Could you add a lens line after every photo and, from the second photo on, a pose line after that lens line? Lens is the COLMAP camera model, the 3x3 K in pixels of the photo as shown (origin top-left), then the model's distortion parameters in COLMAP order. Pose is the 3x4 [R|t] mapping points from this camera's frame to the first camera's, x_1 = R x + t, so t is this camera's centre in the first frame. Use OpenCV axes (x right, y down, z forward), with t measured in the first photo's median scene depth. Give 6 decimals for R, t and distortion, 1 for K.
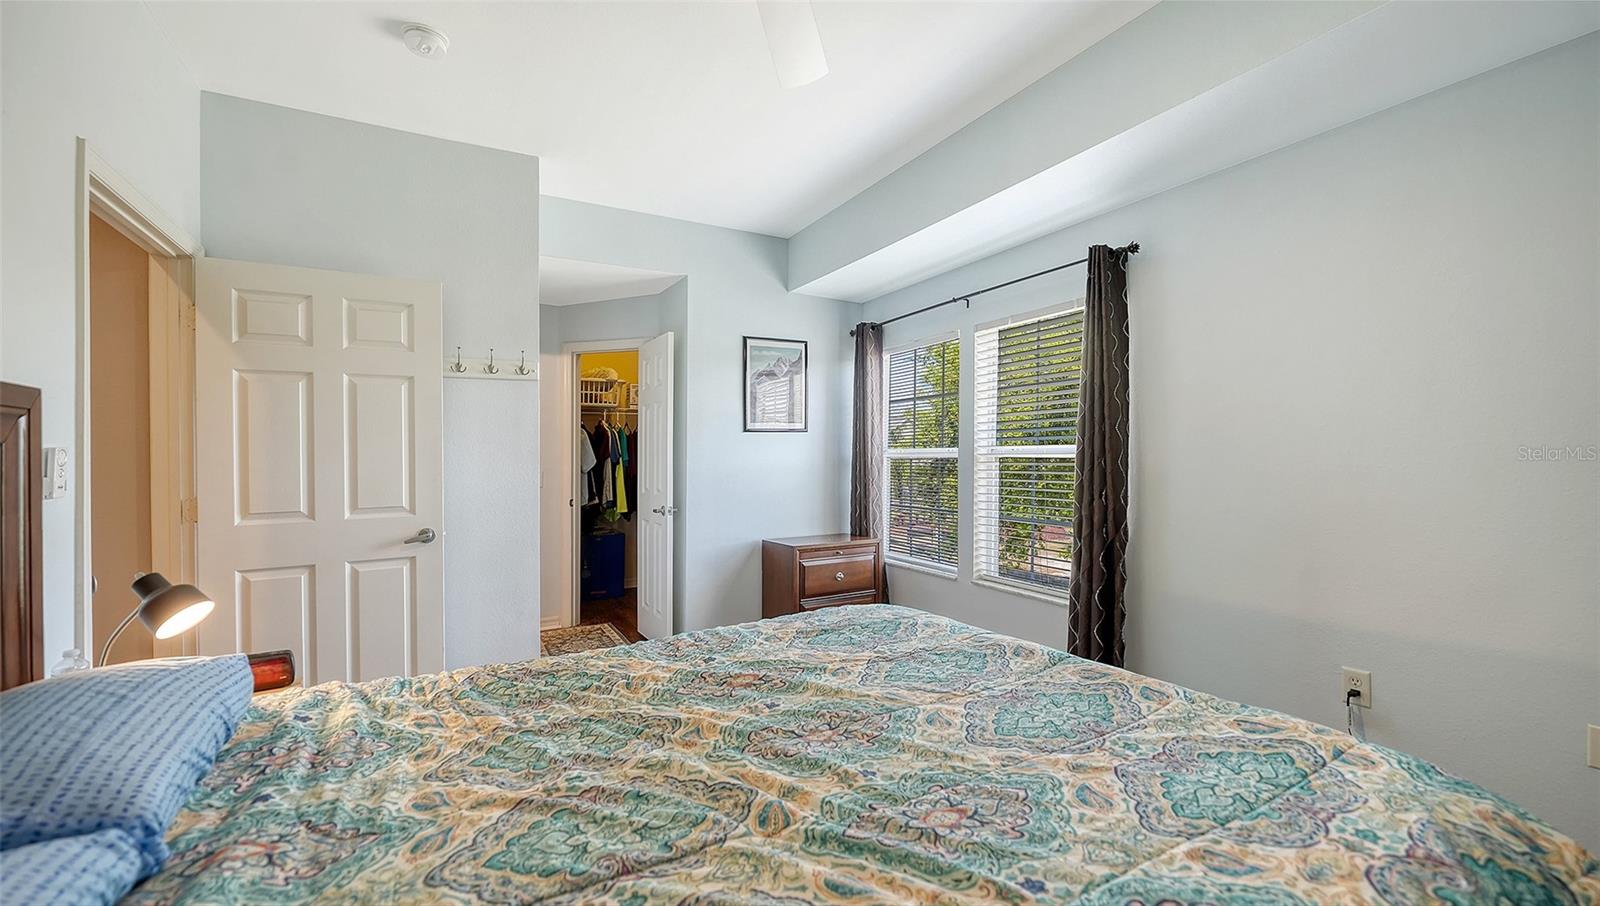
lens RADIAL K [[630.5, 0, 800.0], [0, 630.5, 453.0], [0, 0, 1]] dist [0.000076, 0.000193]
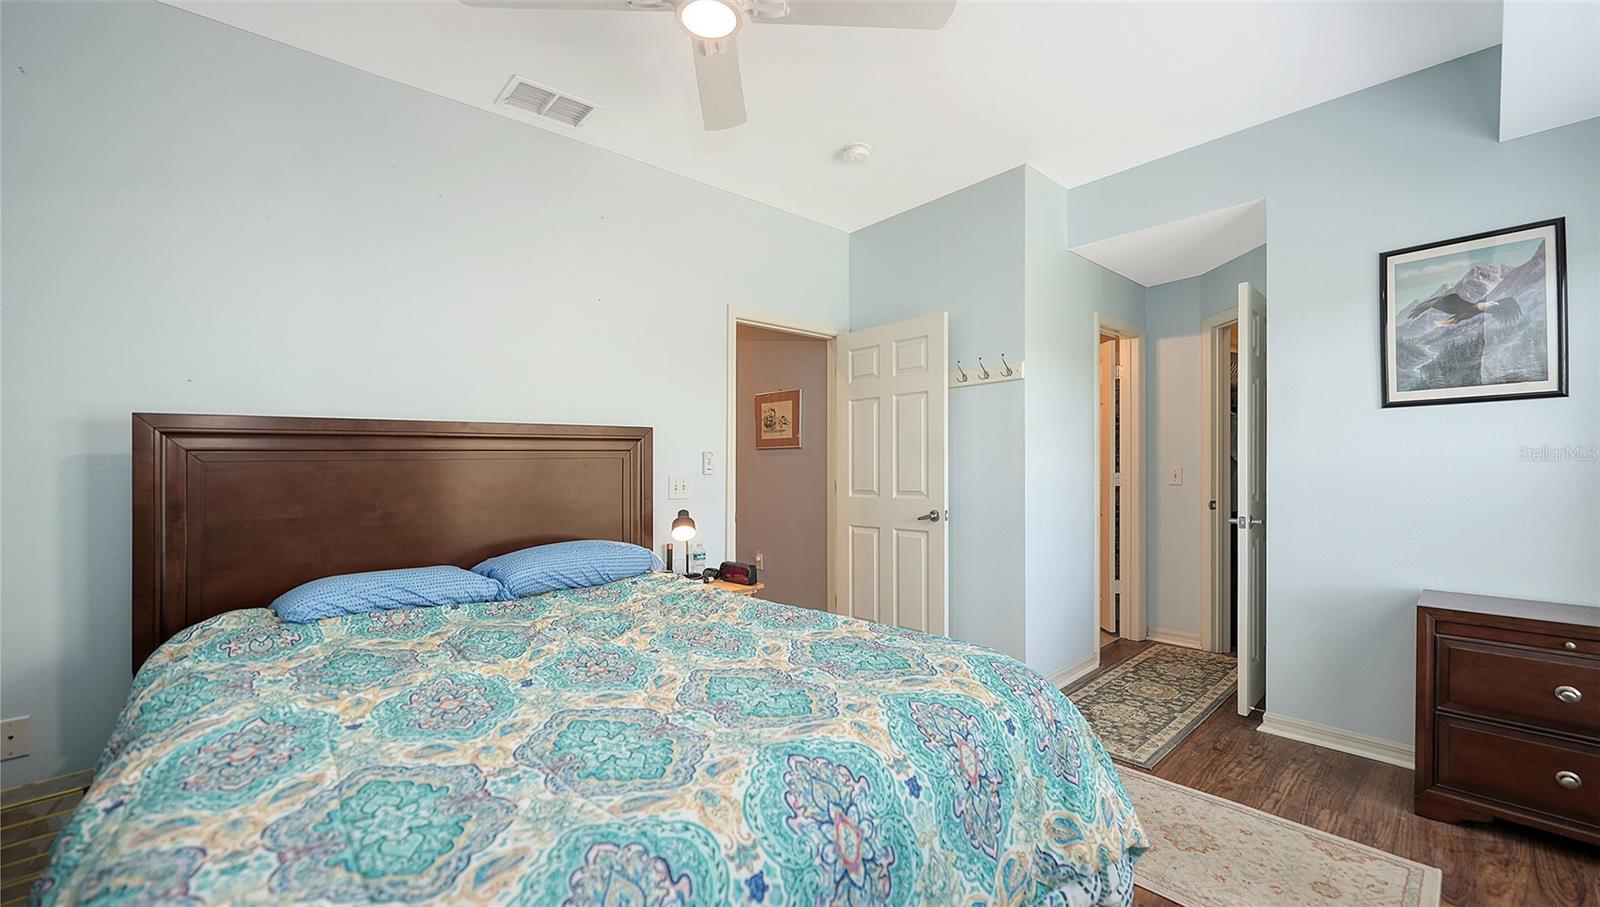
lens RADIAL K [[624.8, 0, 798.4], [0, 624.8, 443.0], [0, 0, 1]] dist [-0.001592, -0.000174]
pose [[0.215973, -0.023540, -0.976115, 0.717115], [0.015012, 0.999671, -0.020787, 0.009627], [0.976284, -0.010164, 0.216256, 0.586516]]
